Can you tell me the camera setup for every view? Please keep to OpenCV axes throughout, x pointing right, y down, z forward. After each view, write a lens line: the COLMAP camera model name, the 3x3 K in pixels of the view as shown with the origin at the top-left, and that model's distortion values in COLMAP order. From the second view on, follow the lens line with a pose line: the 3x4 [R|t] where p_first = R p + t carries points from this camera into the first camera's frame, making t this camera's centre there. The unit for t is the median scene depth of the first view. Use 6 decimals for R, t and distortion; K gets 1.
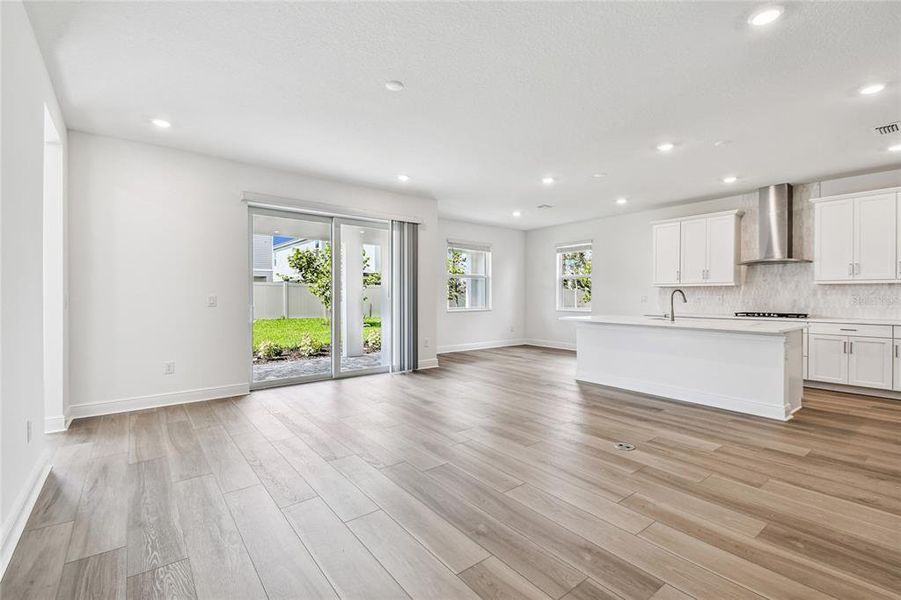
lens RADIAL K [[402.7, 0, 446.2], [0, 402.7, 299.7], [0, 0, 1]] dist [0.032010, -0.009223]
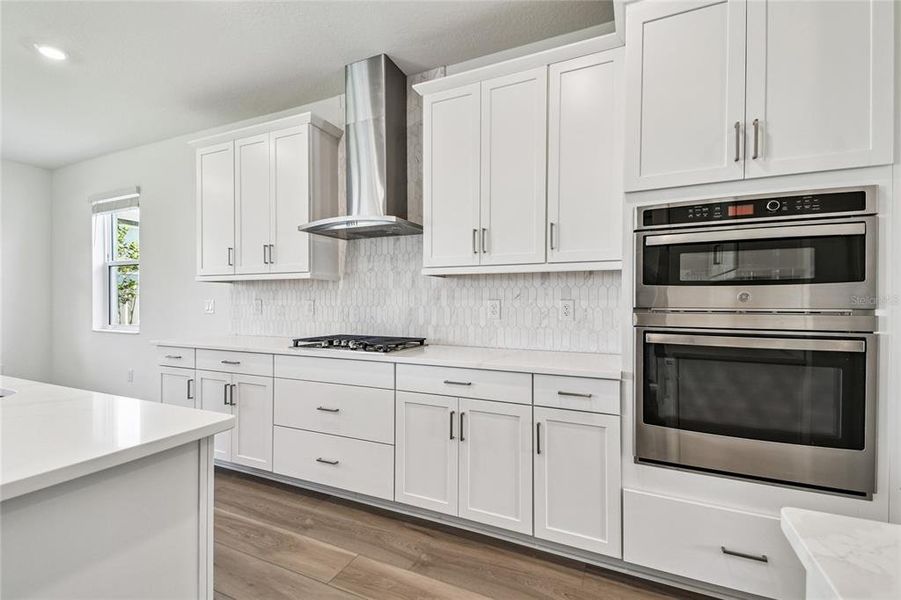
lens RADIAL K [[402.7, 0, 448.6], [0, 402.7, 304.7], [0, 0, 1]] dist [0.032010, -0.009223]
pose [[0.892502, -0.000738, 0.451043, 0.668160], [0.002464, 0.999992, -0.003240, -0.003295], [-0.451037, 0.004003, 0.892496, 0.545877]]
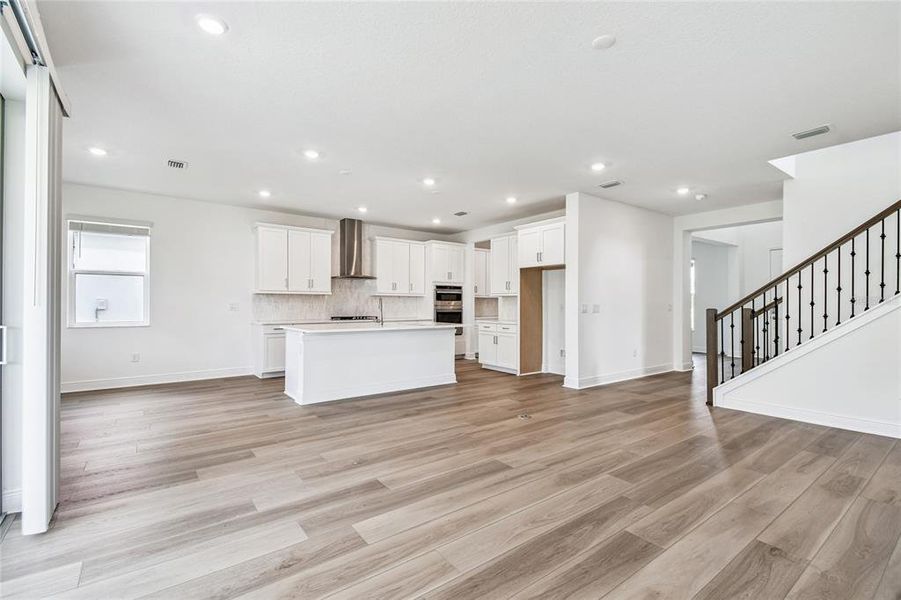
lens RADIAL K [[402.7, 0, 451.1], [0, 402.7, 301.6], [0, 0, 1]] dist [0.032010, -0.009223]
pose [[0.009617, 0.007437, 0.999926, -0.483764], [0.007683, 0.999942, -0.007511, -0.003200], [-0.999924, 0.007754, 0.009559, 0.670316]]
